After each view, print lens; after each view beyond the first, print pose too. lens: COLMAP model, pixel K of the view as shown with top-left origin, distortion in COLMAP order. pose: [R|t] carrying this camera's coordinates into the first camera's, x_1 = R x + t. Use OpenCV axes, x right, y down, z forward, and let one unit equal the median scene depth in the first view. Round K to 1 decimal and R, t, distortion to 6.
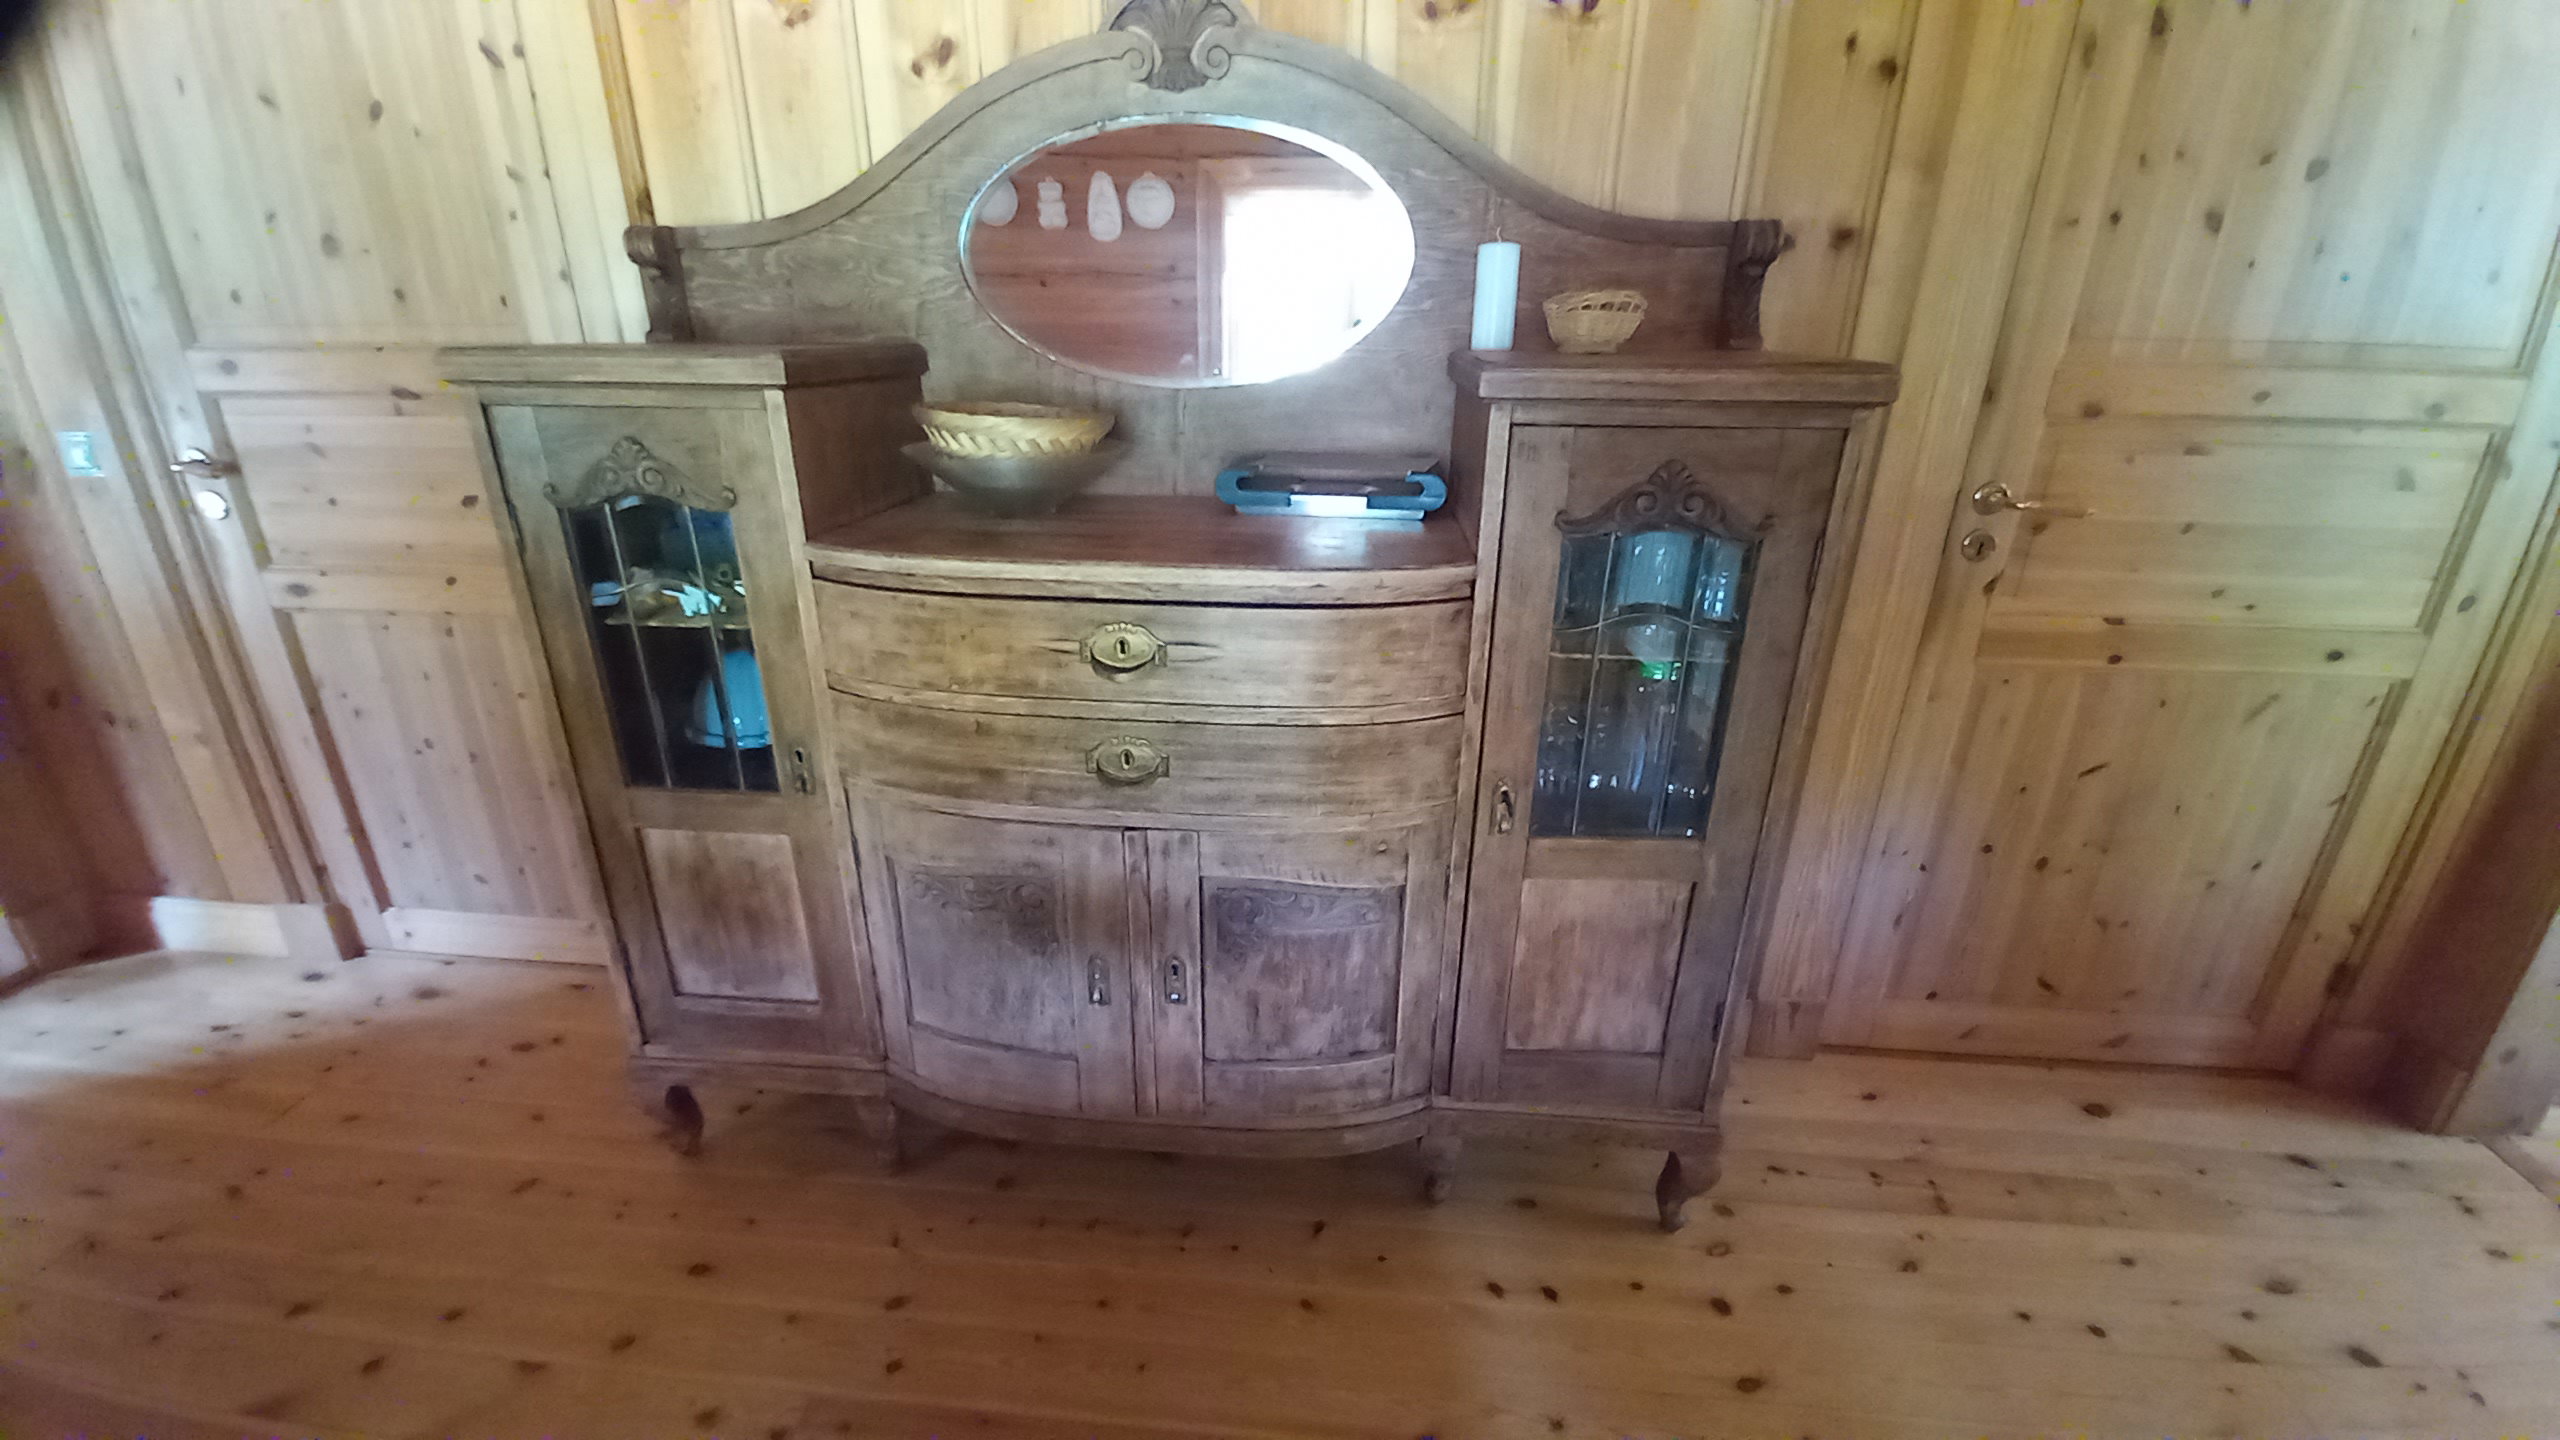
lens RADIAL K [[1033.2, 0, 1280.0], [0, 1033.2, 720.0], [0, 0, 1]] dist [-0.000020, 0.000042]
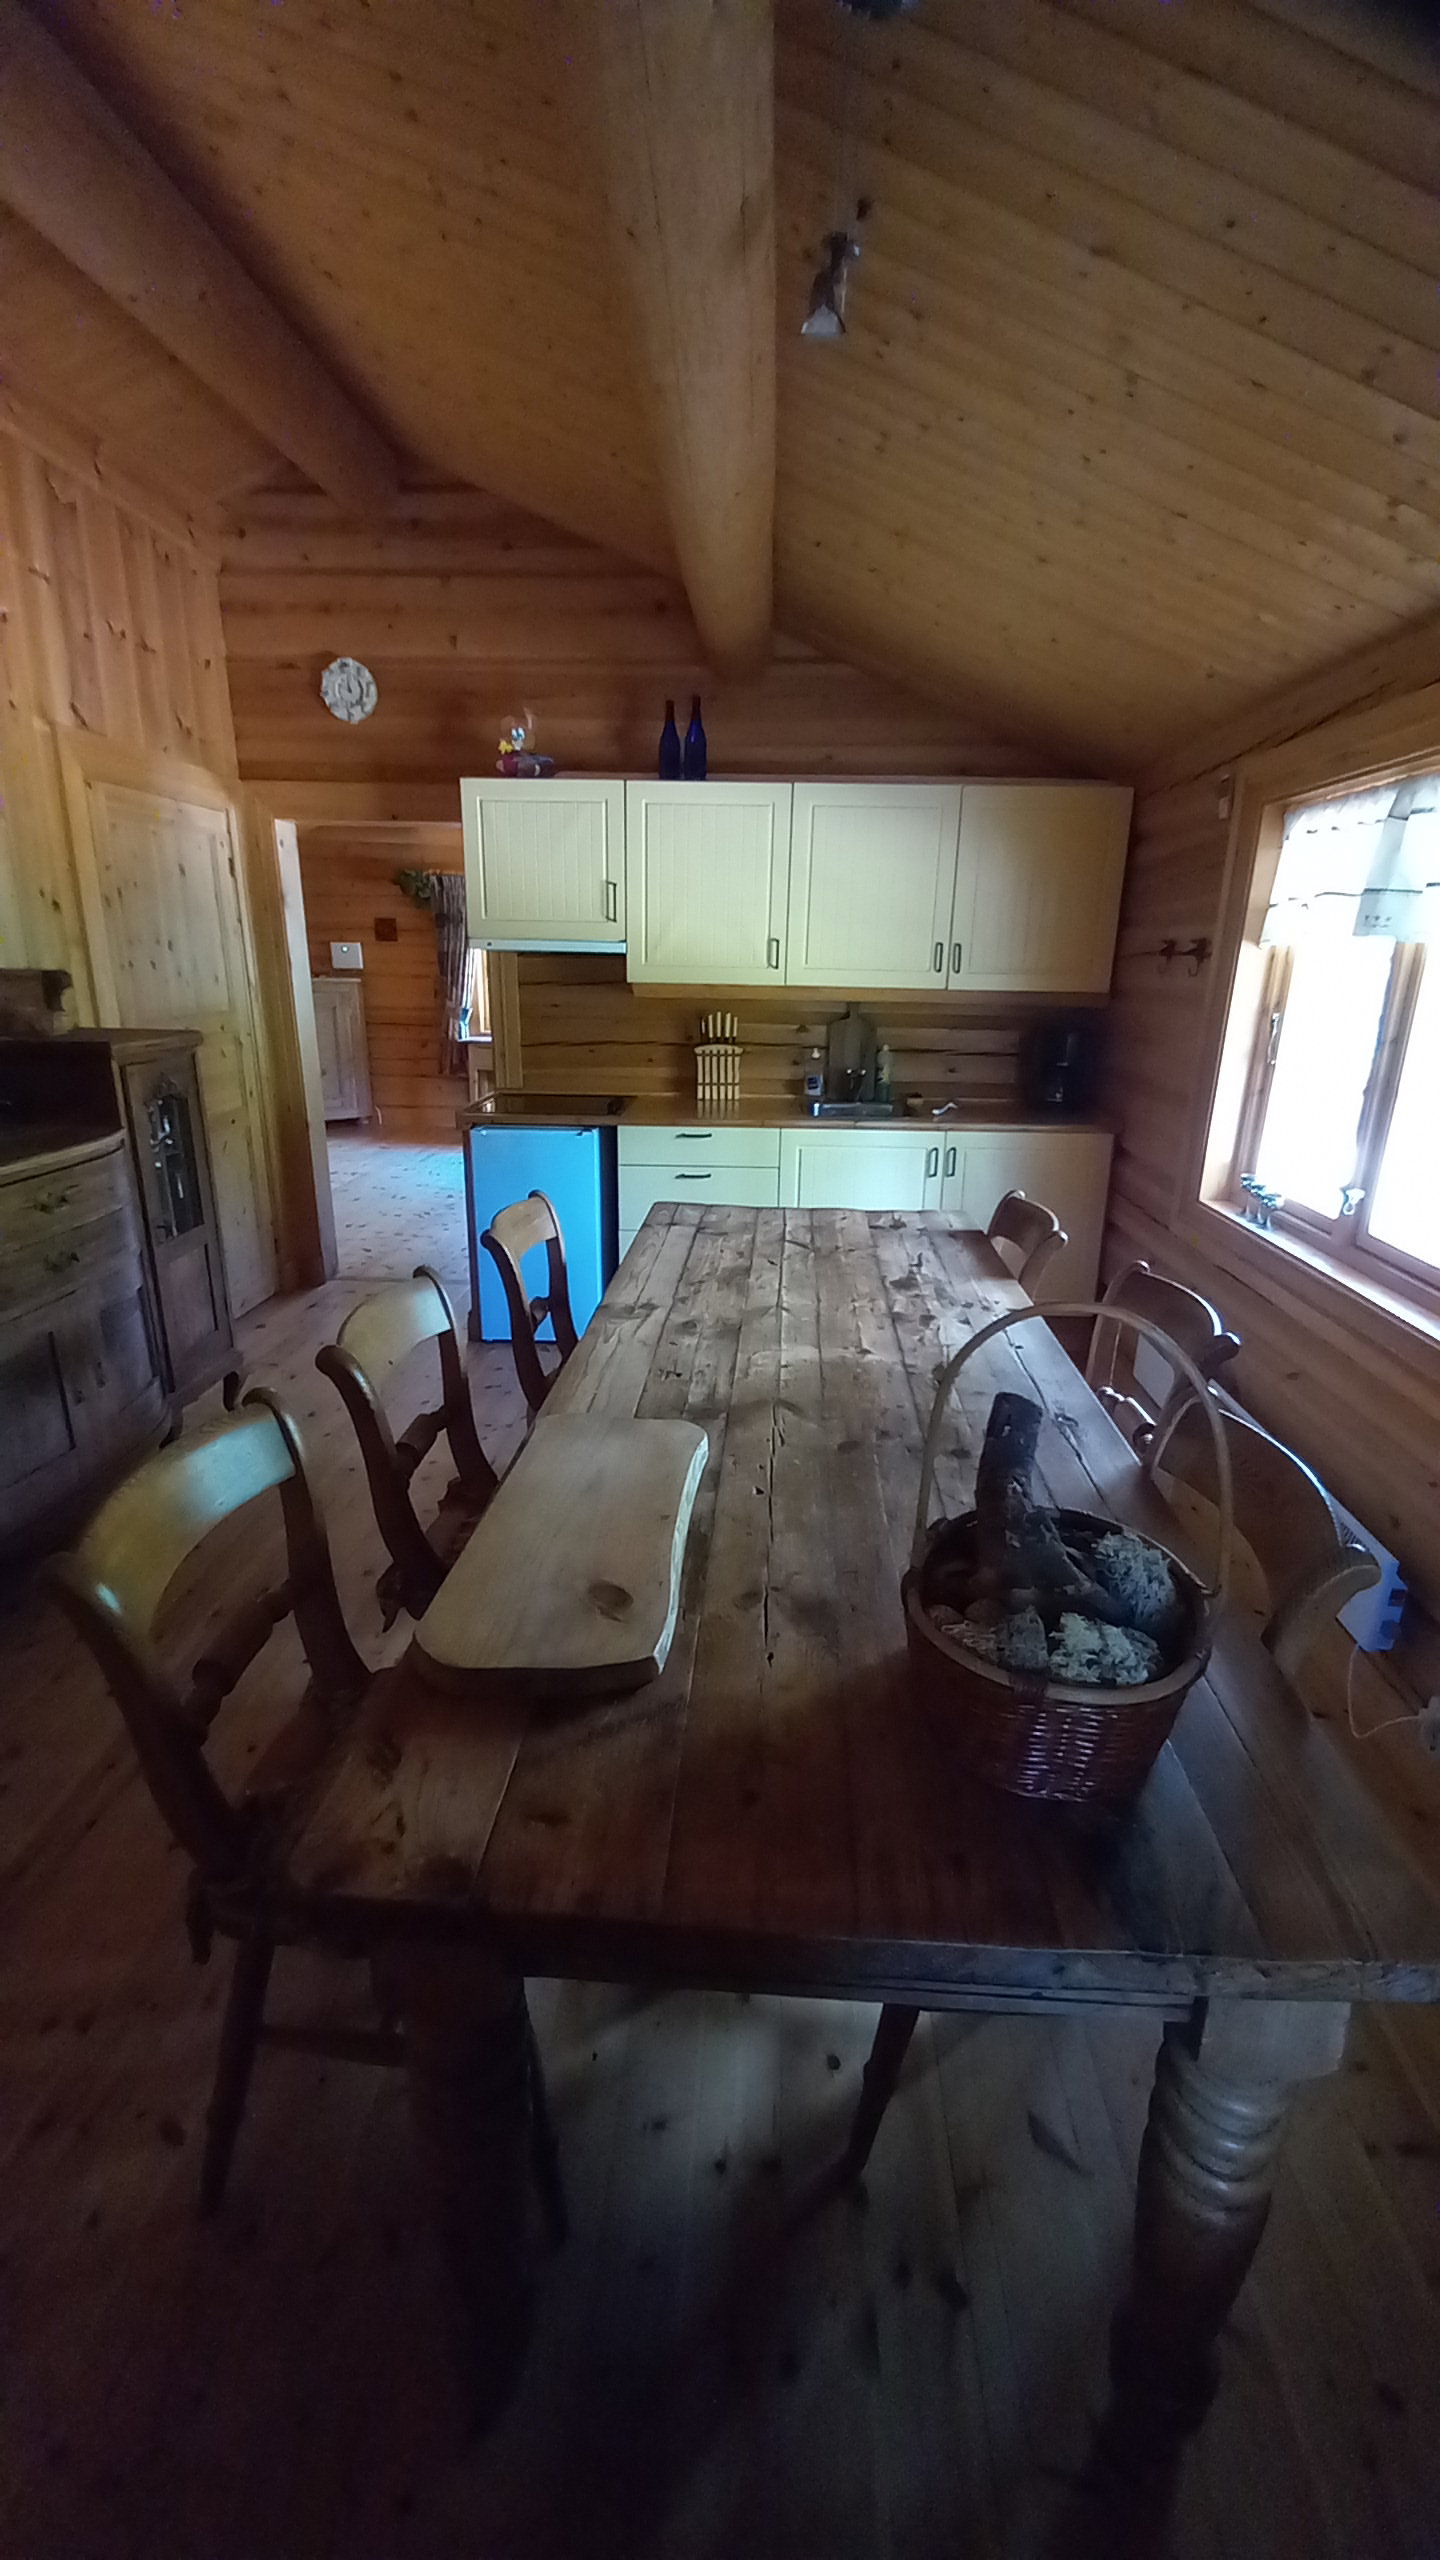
lens RADIAL K [[1033.2, 0, 720.0], [0, 1033.2, 1280.0], [0, 0, 1]] dist [-0.000020, 0.000042]
pose [[-0.024739, -0.307713, 0.951158, -1.801672], [0.354678, 0.886853, 0.296134, -0.050320], [-0.934661, 0.344681, 0.087199, -0.267945]]
